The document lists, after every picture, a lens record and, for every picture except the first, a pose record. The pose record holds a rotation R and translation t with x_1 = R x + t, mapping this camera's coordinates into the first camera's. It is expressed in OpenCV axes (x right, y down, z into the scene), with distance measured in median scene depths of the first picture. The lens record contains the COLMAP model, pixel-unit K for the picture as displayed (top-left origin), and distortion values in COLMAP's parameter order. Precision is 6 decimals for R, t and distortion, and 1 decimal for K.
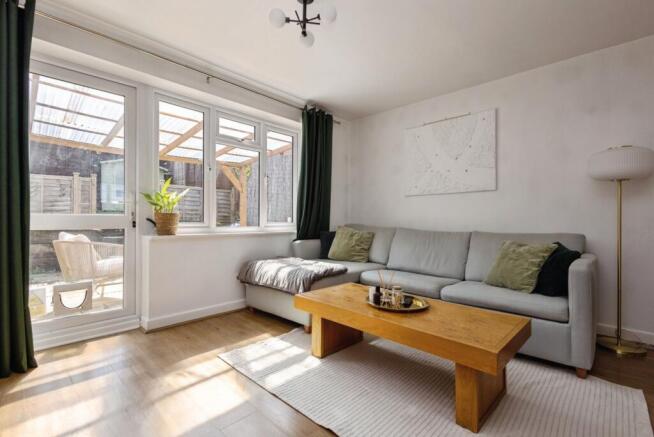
lens RADIAL K [[301.2, 0, 327.0], [0, 301.2, 218.5], [0, 0, 1]] dist [-0.000144, -0.000332]
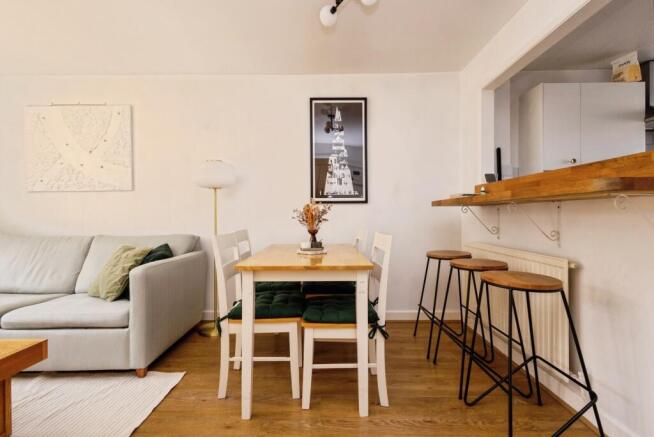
lens RADIAL K [[298.1, 0, 325.7], [0, 298.1, 215.3], [0, 0, 1]] dist [-0.001421, 0.000001]
pose [[0.726839, -0.004782, 0.686792, 0.357508], [0.002490, 0.999988, 0.004327, -0.018148], [-0.686804, -0.001435, 0.726841, -0.105770]]
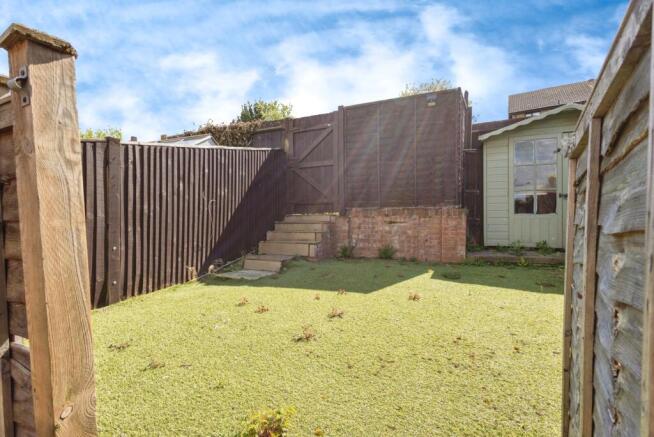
lens RADIAL K [[301.2, 0, 327.0], [0, 301.2, 218.5], [0, 0, 1]] dist [-0.000144, -0.000332]
pose [[0.329949, -0.026848, -0.943617, -1.502731], [-0.000426, 0.999591, -0.028589, -0.213163], [0.943999, 0.009835, 0.329803, 2.367897]]
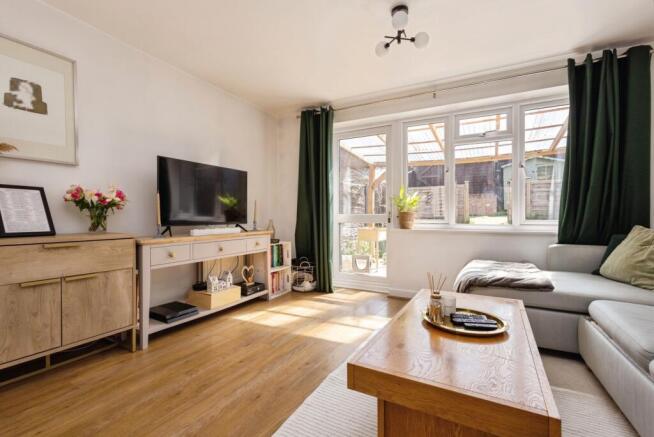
lens RADIAL K [[298.1, 0, 325.7], [0, 298.1, 215.3], [0, 0, 1]] dist [-0.001421, 0.000001]
pose [[0.260655, -0.010076, -0.965380, 0.548237], [0.004518, 0.999947, -0.009217, 0.005704], [0.965422, -0.001959, 0.260686, 0.280044]]
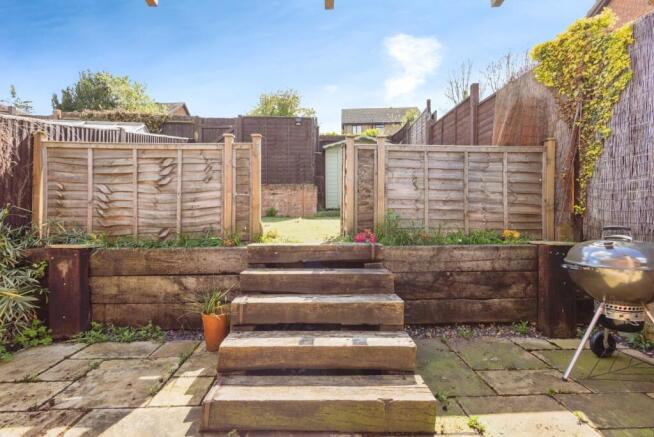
lens RADIAL K [[298.1, 0, 325.7], [0, 298.1, 215.3], [0, 0, 1]] dist [-0.001421, 0.000001]
pose [[0.732106, -0.009561, -0.681124, -0.778763], [0.009220, 0.999949, -0.004125, -0.021309], [0.681128, -0.003260, 0.732157, 1.574483]]
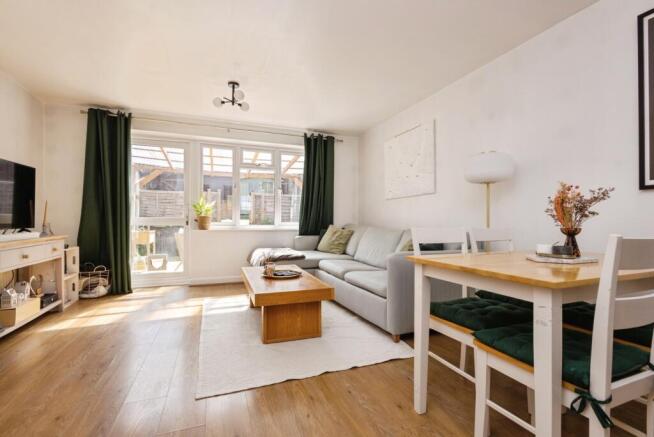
lens RADIAL K [[298.2, 0, 325.8], [0, 298.2, 219.8], [0, 0, 1]] dist [0.002543, 0.000347]
pose [[0.903614, -0.003566, -0.428332, 0.665871], [0.003696, 0.999993, -0.000527, 0.003917], [0.428331, -0.001107, 0.903621, -0.162875]]
